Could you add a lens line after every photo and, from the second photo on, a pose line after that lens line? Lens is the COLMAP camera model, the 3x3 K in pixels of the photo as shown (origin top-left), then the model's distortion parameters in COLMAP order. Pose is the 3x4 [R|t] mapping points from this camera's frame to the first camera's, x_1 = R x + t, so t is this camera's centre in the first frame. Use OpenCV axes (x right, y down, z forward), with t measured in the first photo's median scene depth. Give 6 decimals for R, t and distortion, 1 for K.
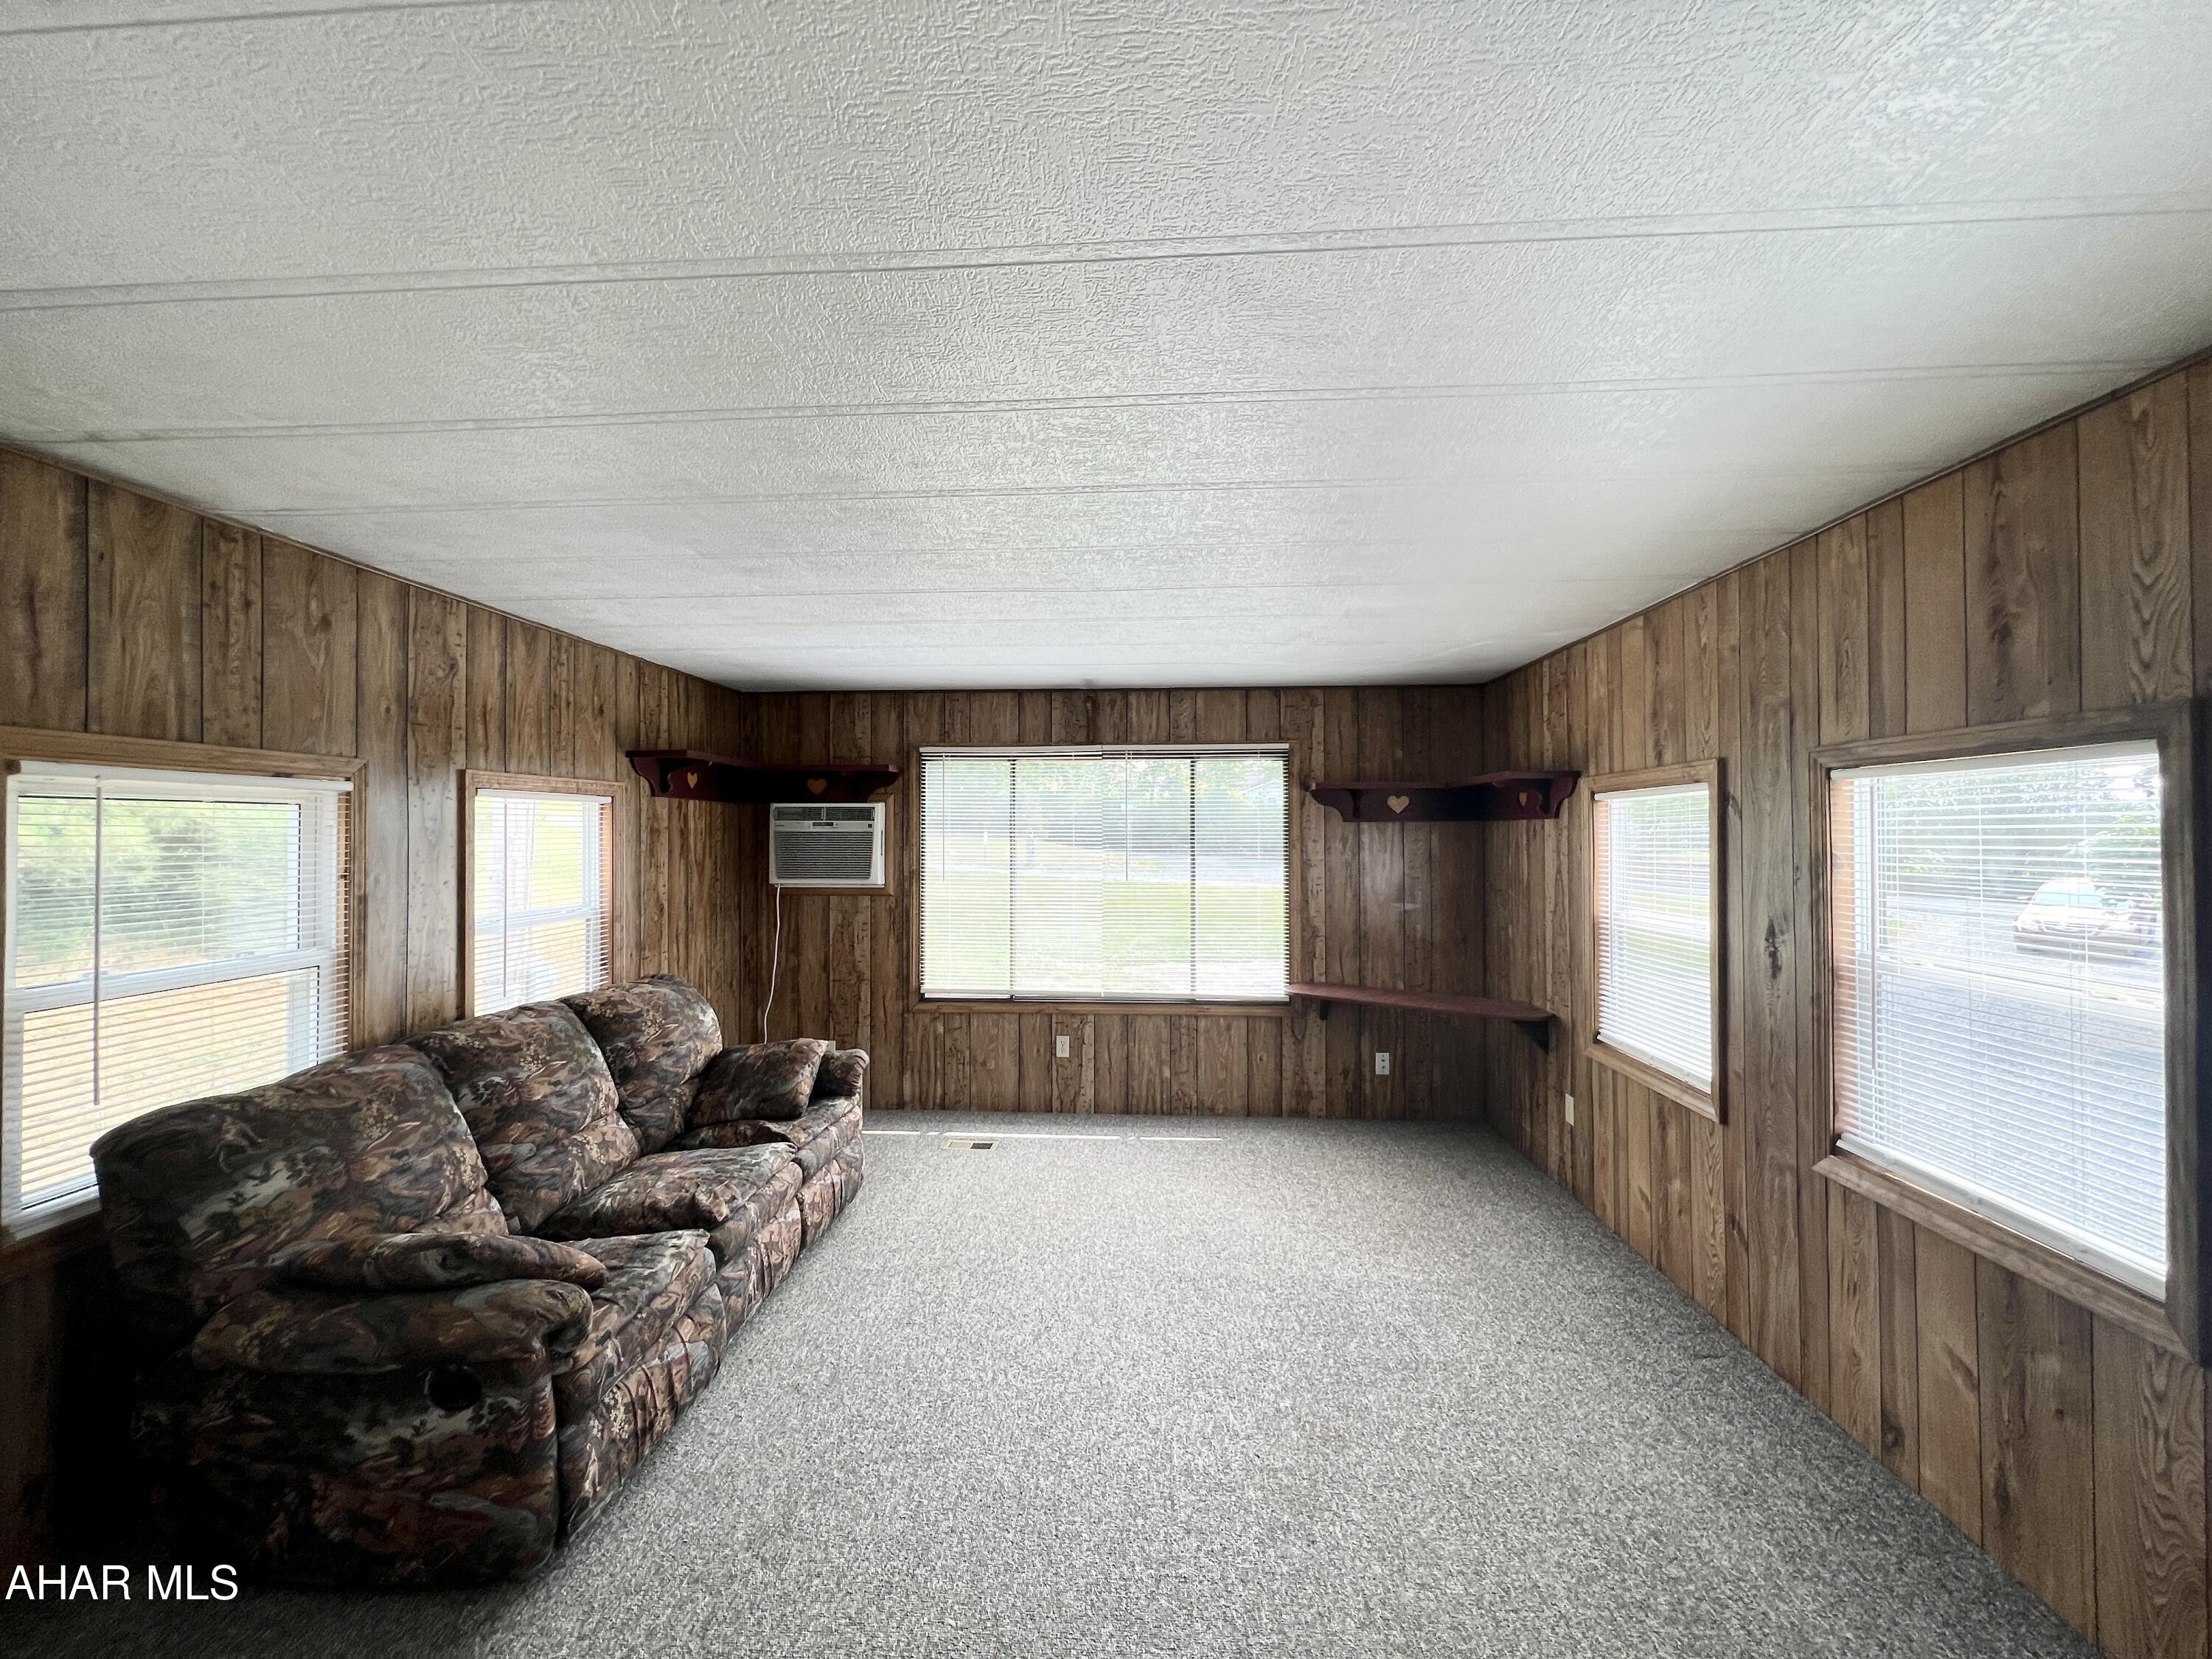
lens RADIAL K [[885.0, 0, 1096.7], [0, 885.0, 822.9], [0, 0, 1]] dist [-0.001213, 0.000201]
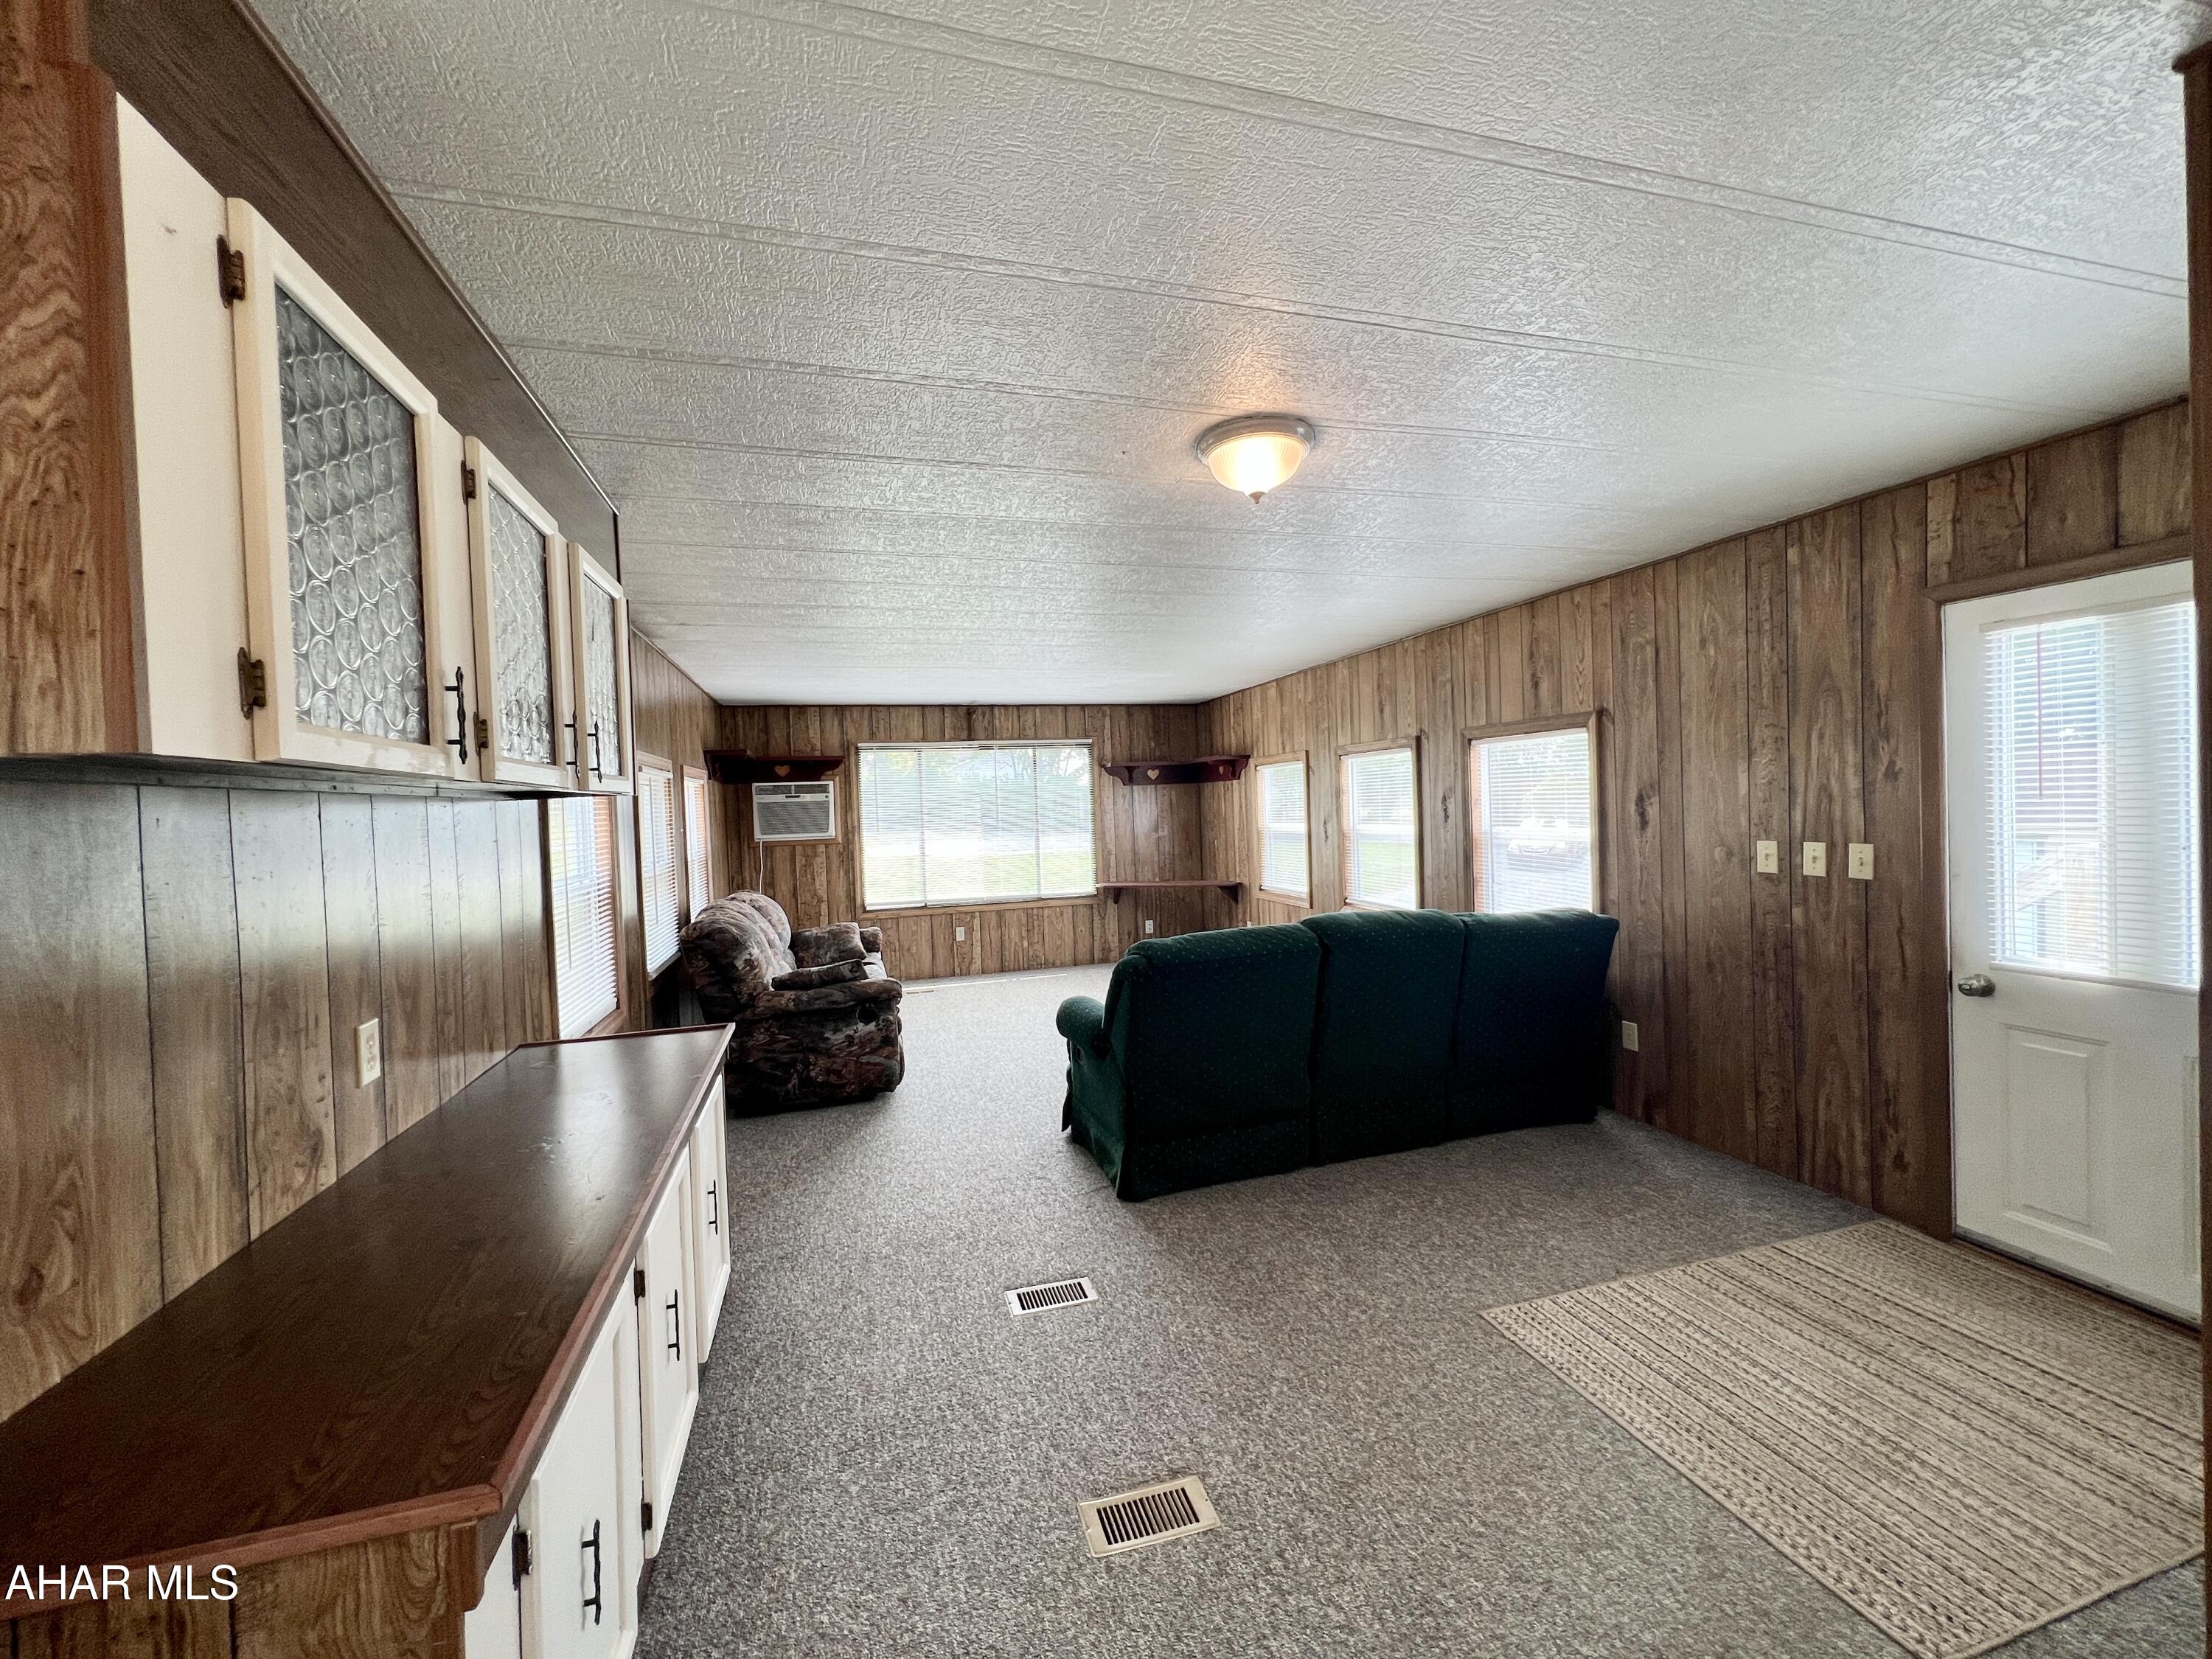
lens RADIAL K [[885.0, 0, 1098.1], [0, 885.0, 825.1], [0, 0, 1]] dist [-0.001213, 0.000201]
pose [[0.939359, -0.040864, 0.340491, -0.537574], [0.031336, 0.998949, 0.033437, 0.024838], [-0.341500, -0.020740, 0.939653, -0.886673]]
